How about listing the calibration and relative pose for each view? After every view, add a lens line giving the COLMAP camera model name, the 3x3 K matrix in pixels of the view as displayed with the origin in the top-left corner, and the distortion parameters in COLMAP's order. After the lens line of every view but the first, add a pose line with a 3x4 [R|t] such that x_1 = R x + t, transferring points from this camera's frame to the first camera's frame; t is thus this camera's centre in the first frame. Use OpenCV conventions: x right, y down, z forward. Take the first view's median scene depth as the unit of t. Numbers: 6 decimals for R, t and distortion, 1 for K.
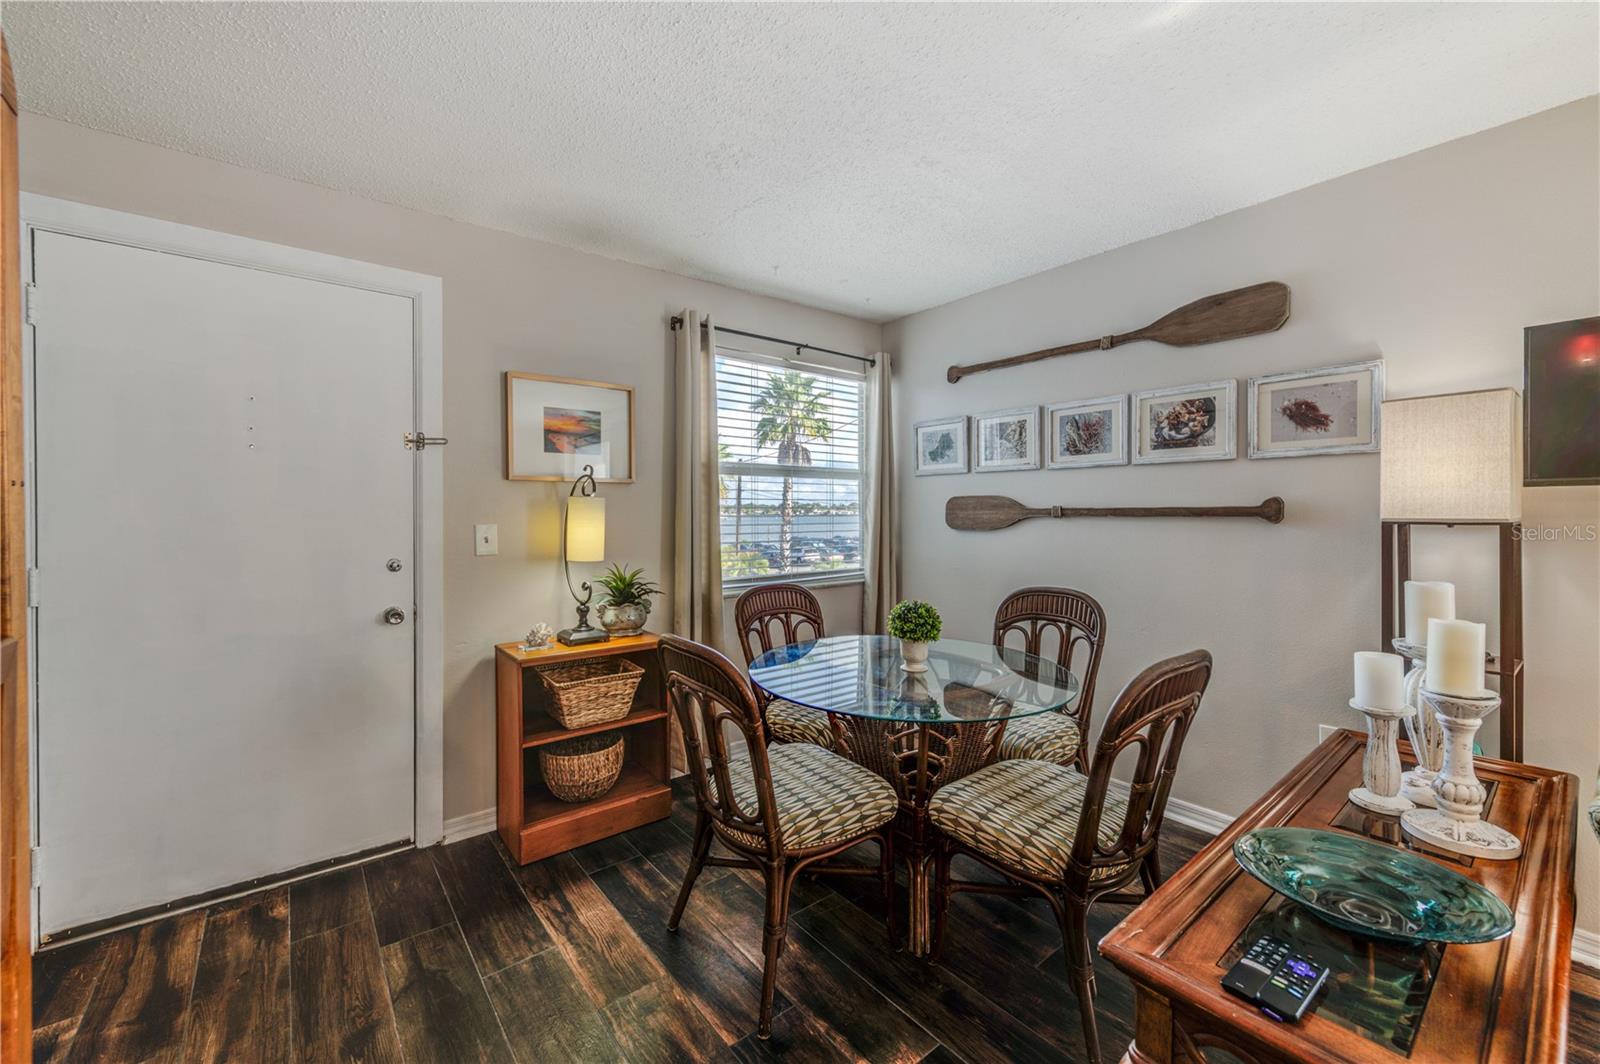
lens RADIAL K [[626.4, 0, 812.2], [0, 626.4, 517.8], [0, 0, 1]] dist [0.010306, -0.001095]
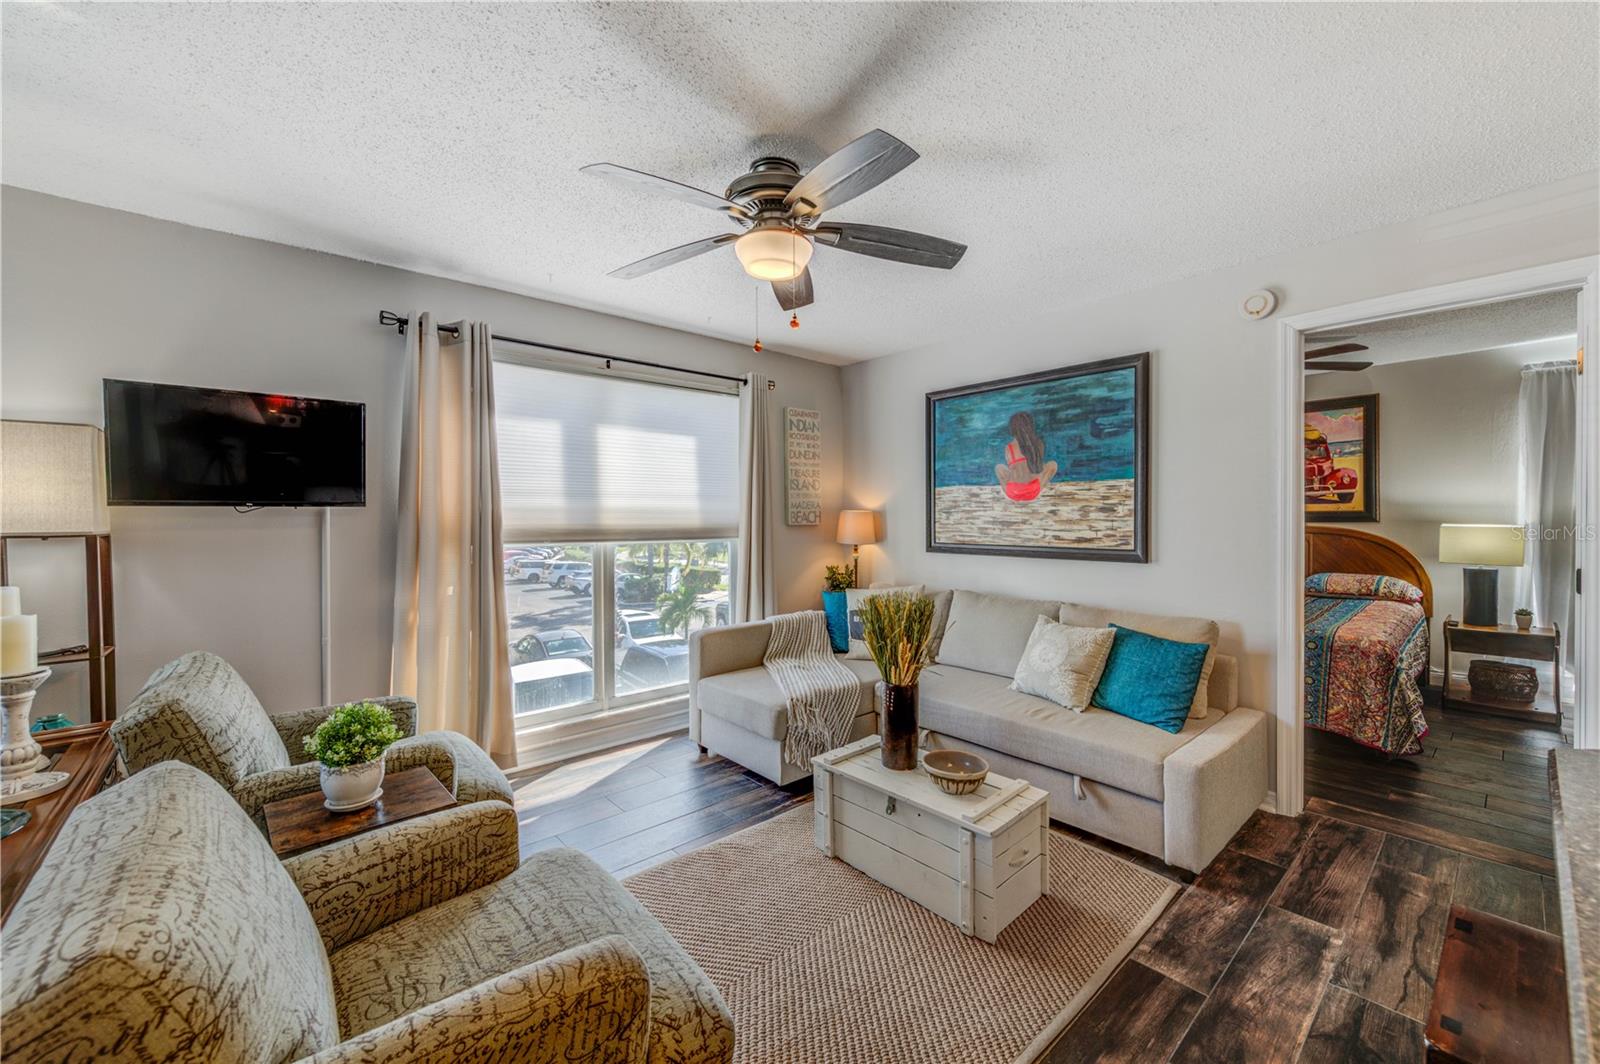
lens RADIAL K [[626.4, 0, 798.3], [0, 626.4, 521.2], [0, 0, 1]] dist [0.010306, -0.001095]
pose [[-0.030804, -0.001156, 0.999525, -0.109126], [0.022051, 0.999755, 0.001836, 0.005652], [-0.999282, 0.022097, -0.030771, -0.210089]]
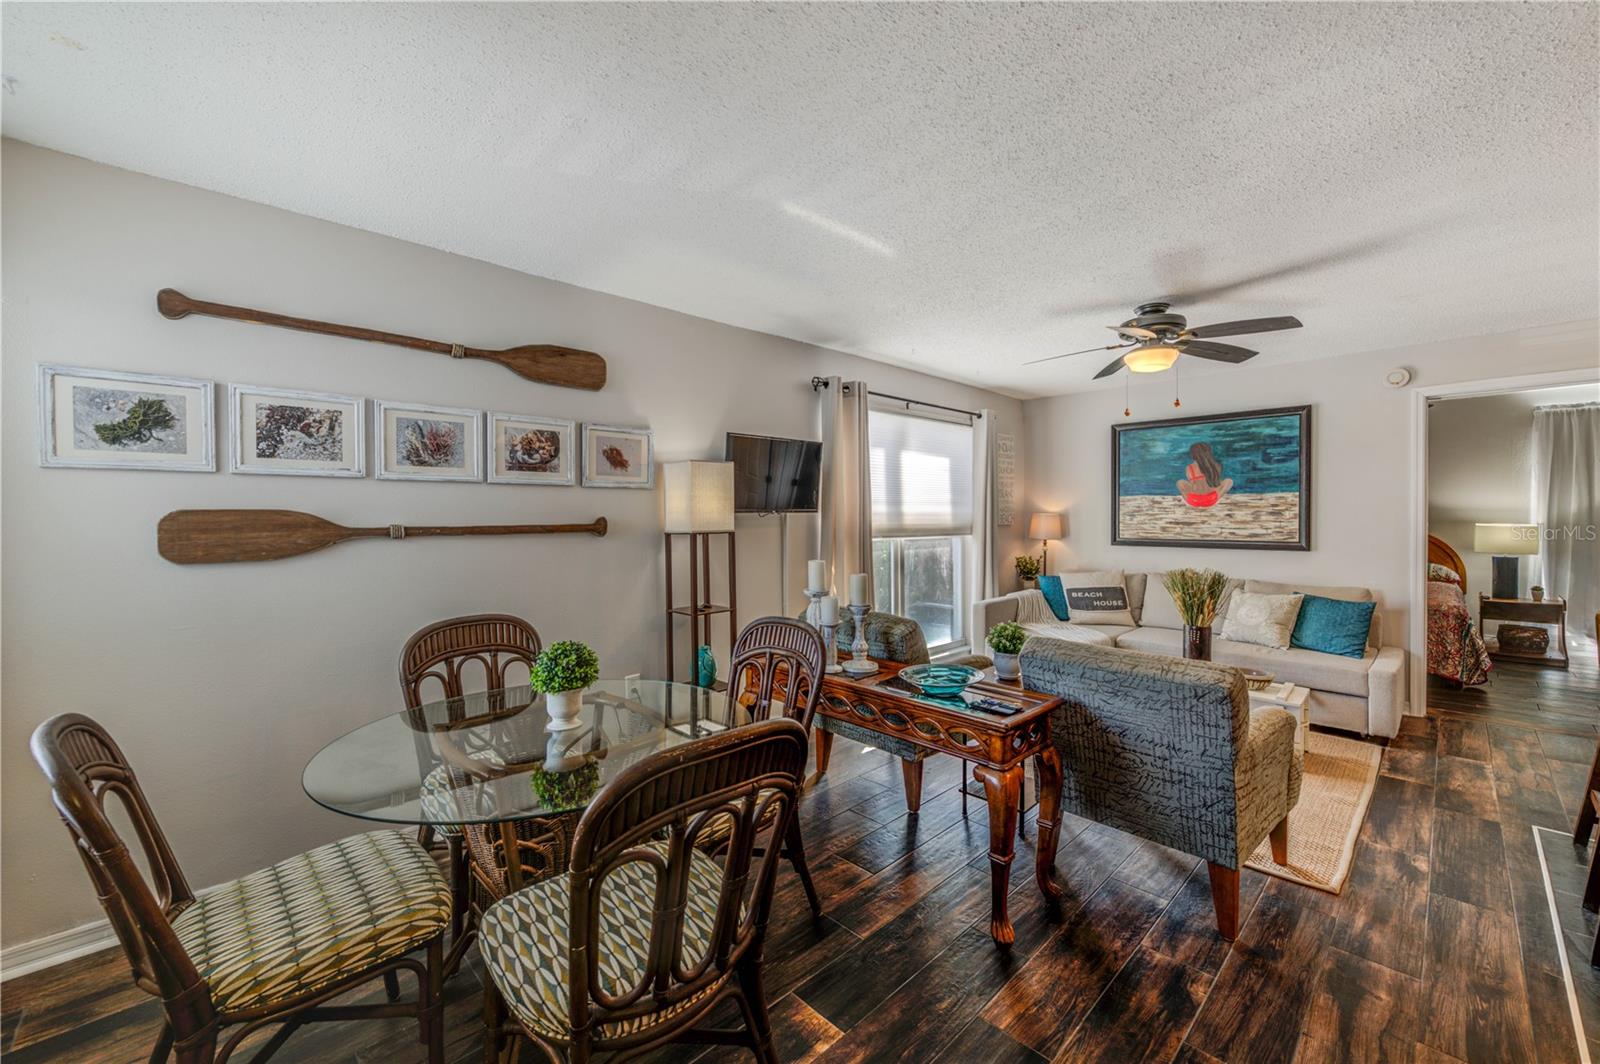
lens RADIAL K [[626.4, 0, 806.6], [0, 626.4, 523.3], [0, 0, 1]] dist [0.010306, -0.001095]
pose [[-0.080030, -0.005562, 0.996777, -0.542117], [0.022251, 0.999725, 0.007365, -0.017171], [-0.996544, 0.022768, -0.079884, 0.594849]]
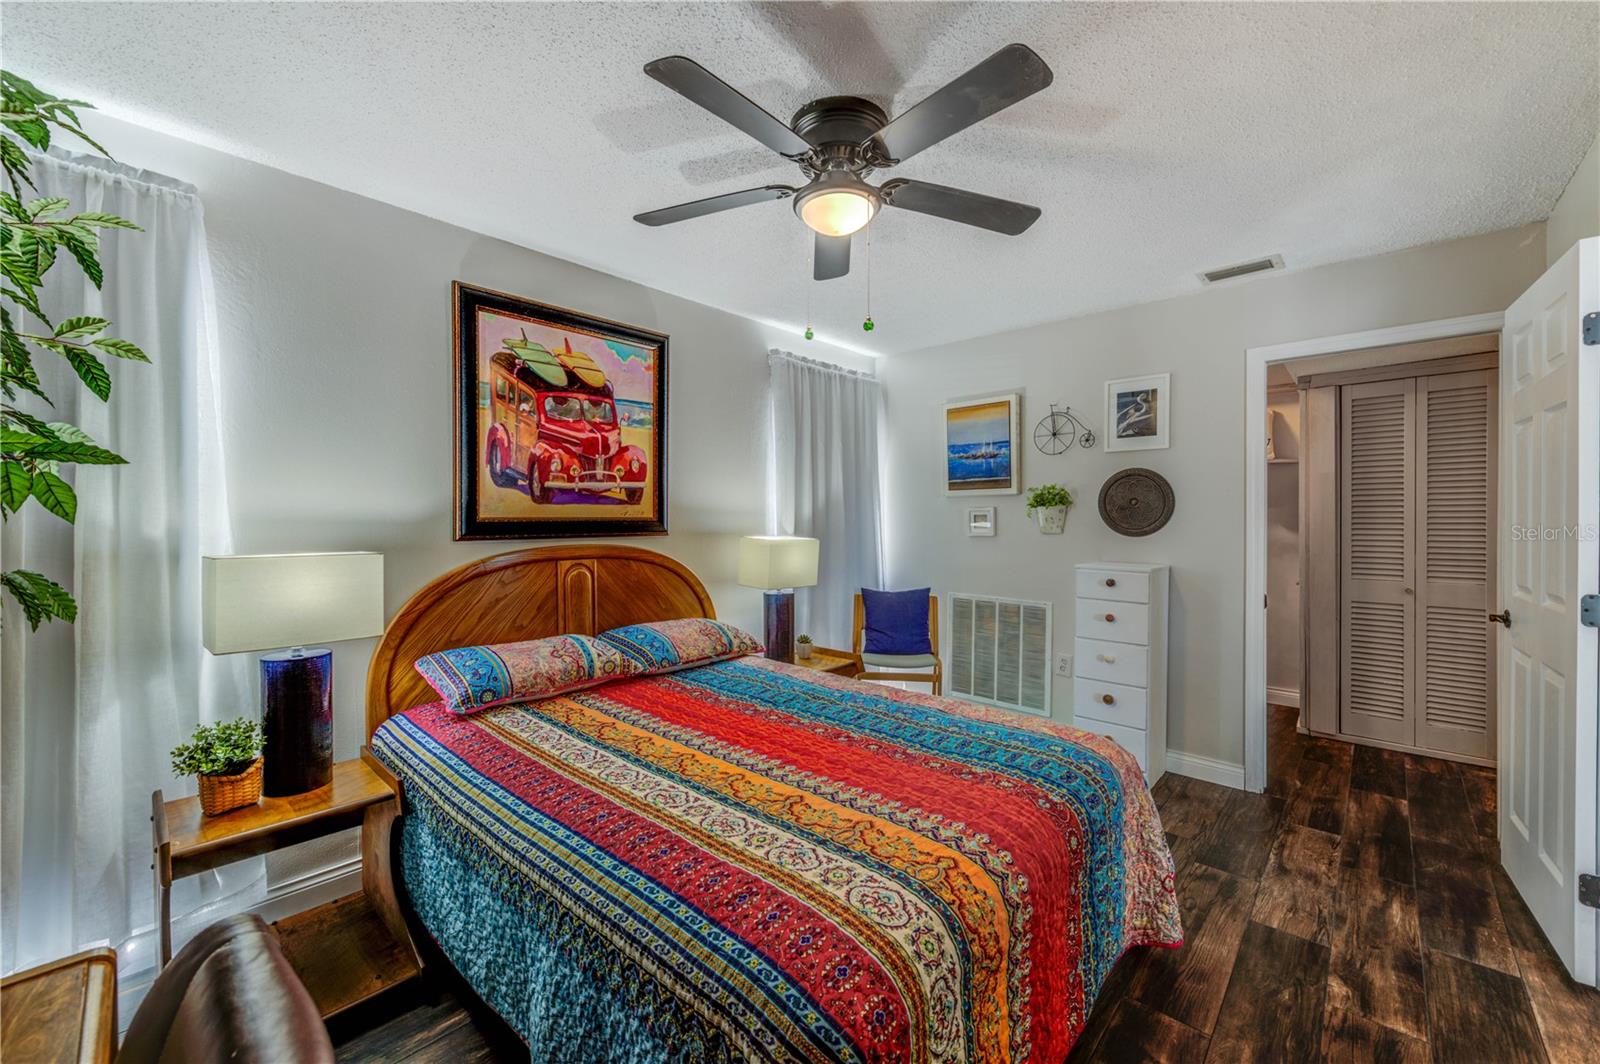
lens RADIAL K [[626.4, 0, 790.8], [0, 626.4, 526.9], [0, 0, 1]] dist [0.010306, -0.001095]
pose [[-0.990533, 0.012855, -0.136674, 1.650323], [0.009784, 0.999685, 0.023115, 0.007809], [0.136928, 0.021559, -0.990346, -0.772679]]
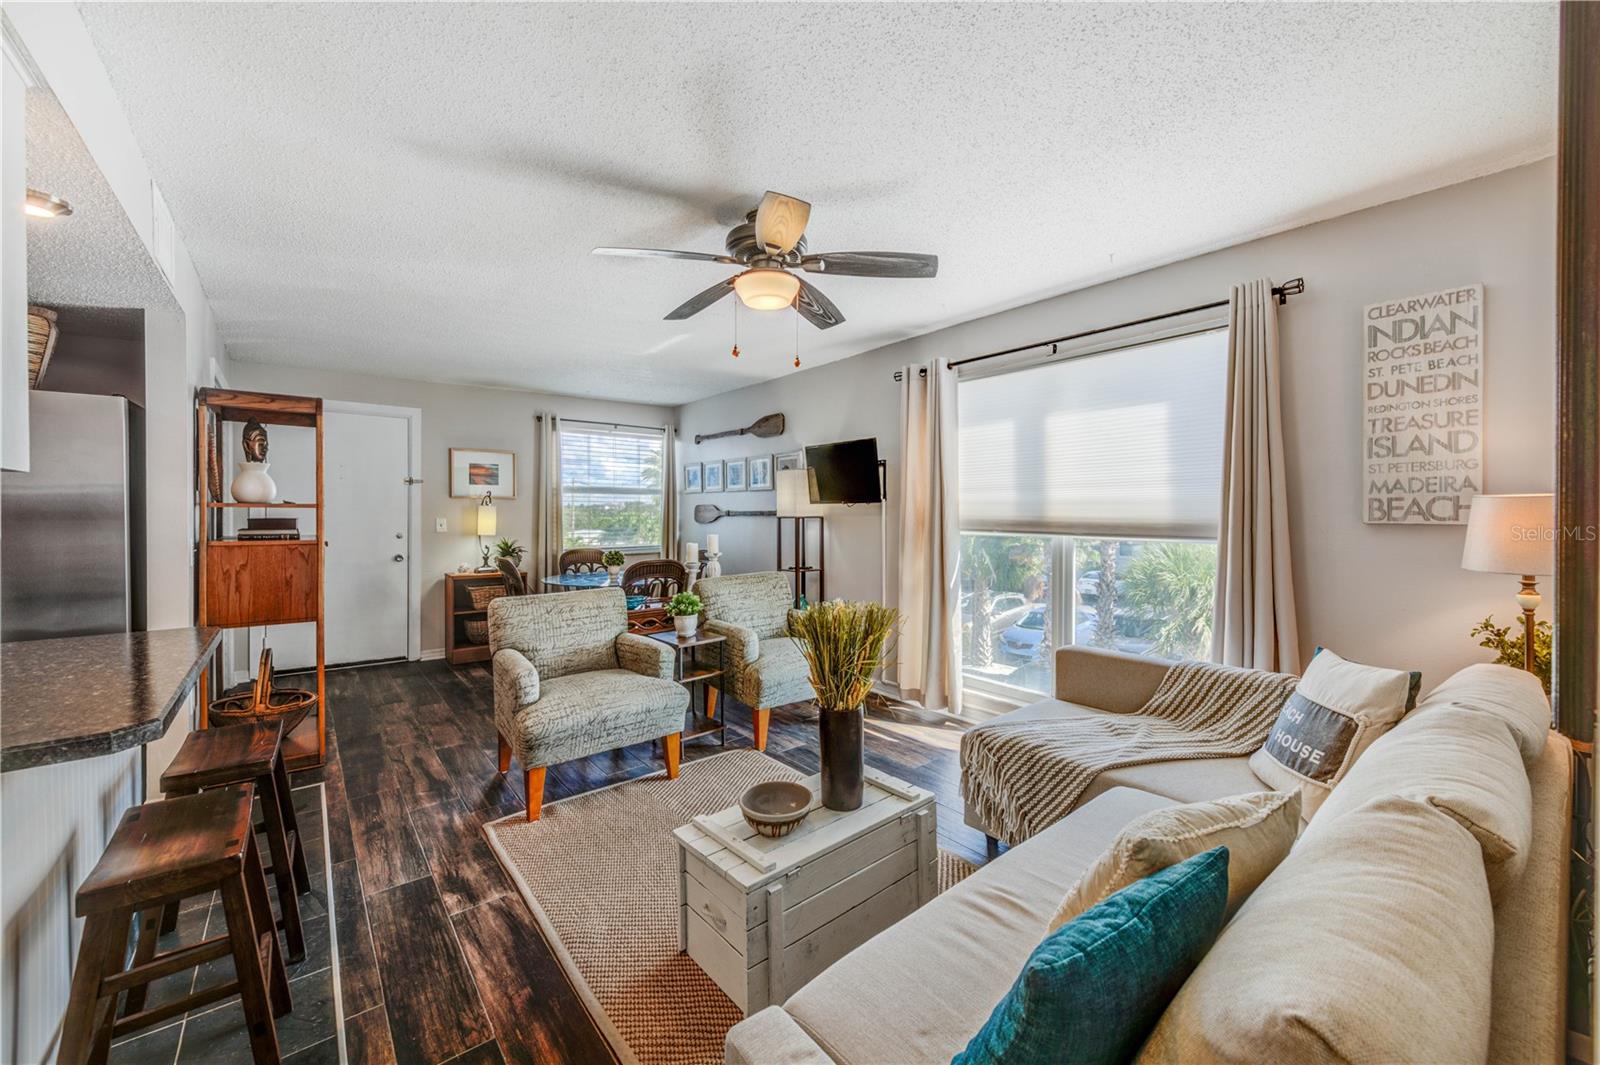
lens RADIAL K [[626.4, 0, 801.1], [0, 626.4, 517.1], [0, 0, 1]] dist [0.010306, -0.001095]
pose [[0.999928, 0.002939, -0.011659, 0.735114], [-0.003011, 0.999977, -0.006110, 0.016913], [0.011641, 0.006144, 0.999913, -1.133999]]
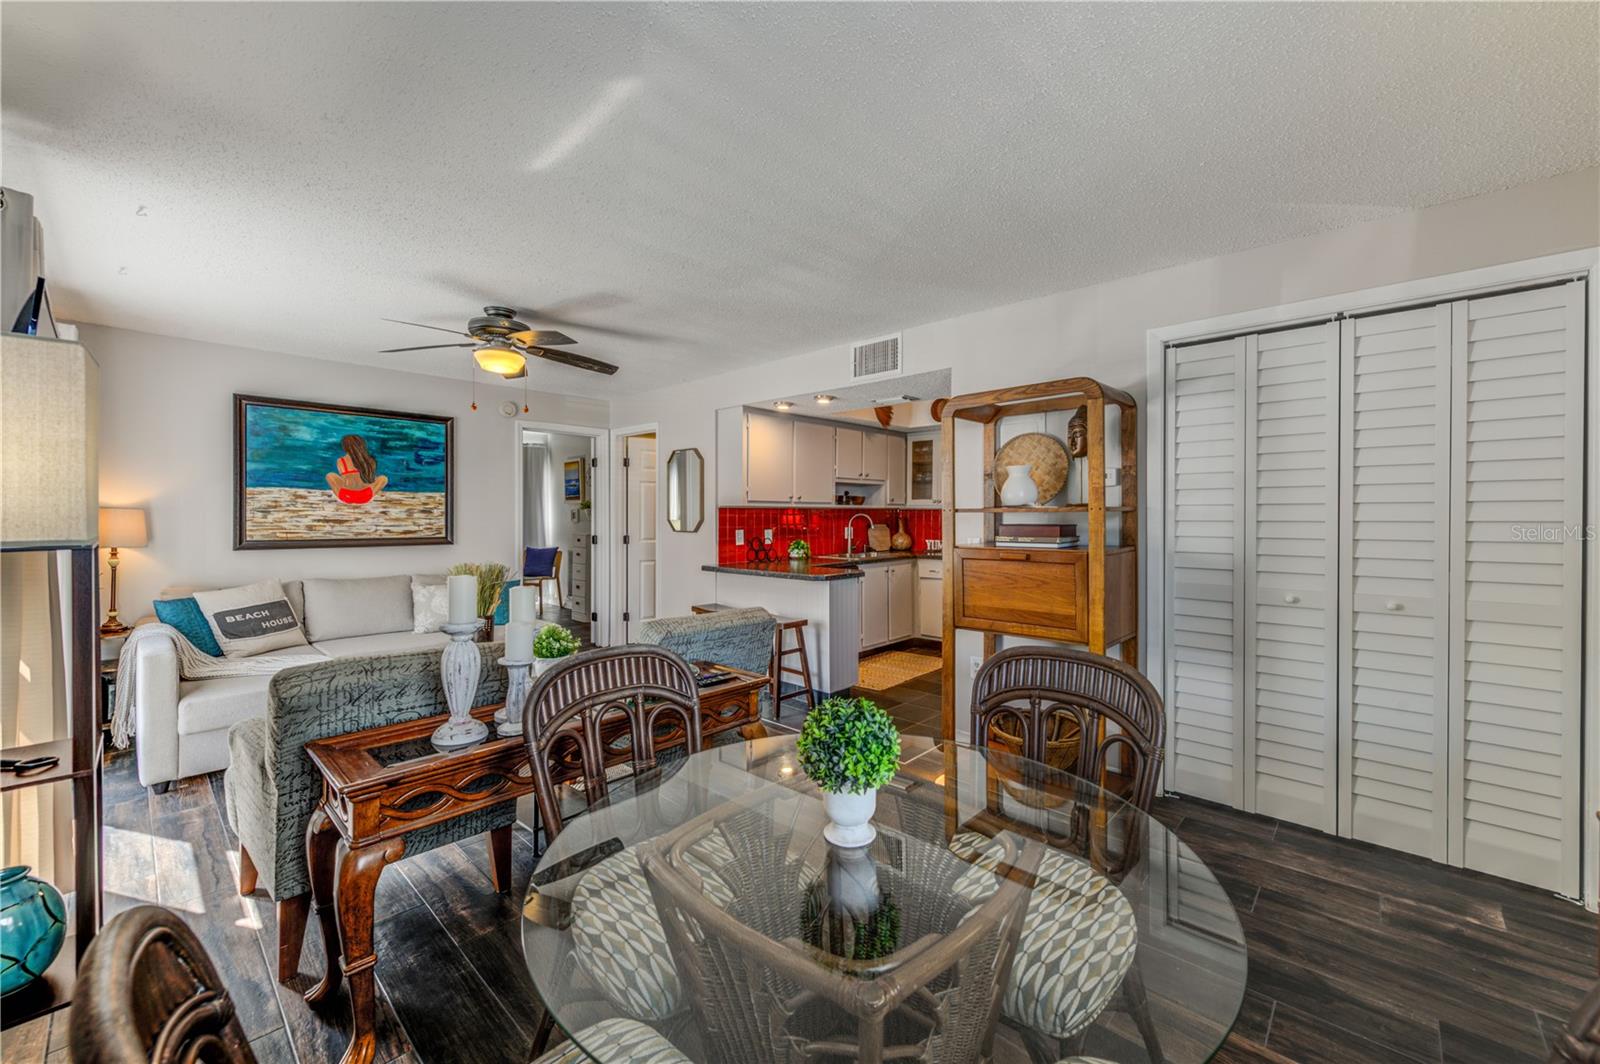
lens RADIAL K [[626.4, 0, 807.4], [0, 626.4, 517.5], [0, 0, 1]] dist [0.010306, -0.001095]
pose [[-0.988894, 0.005085, -0.148537, 0.249123], [0.002247, 0.999812, 0.019269, -0.017627], [0.148607, 0.018721, -0.988719, 1.217081]]
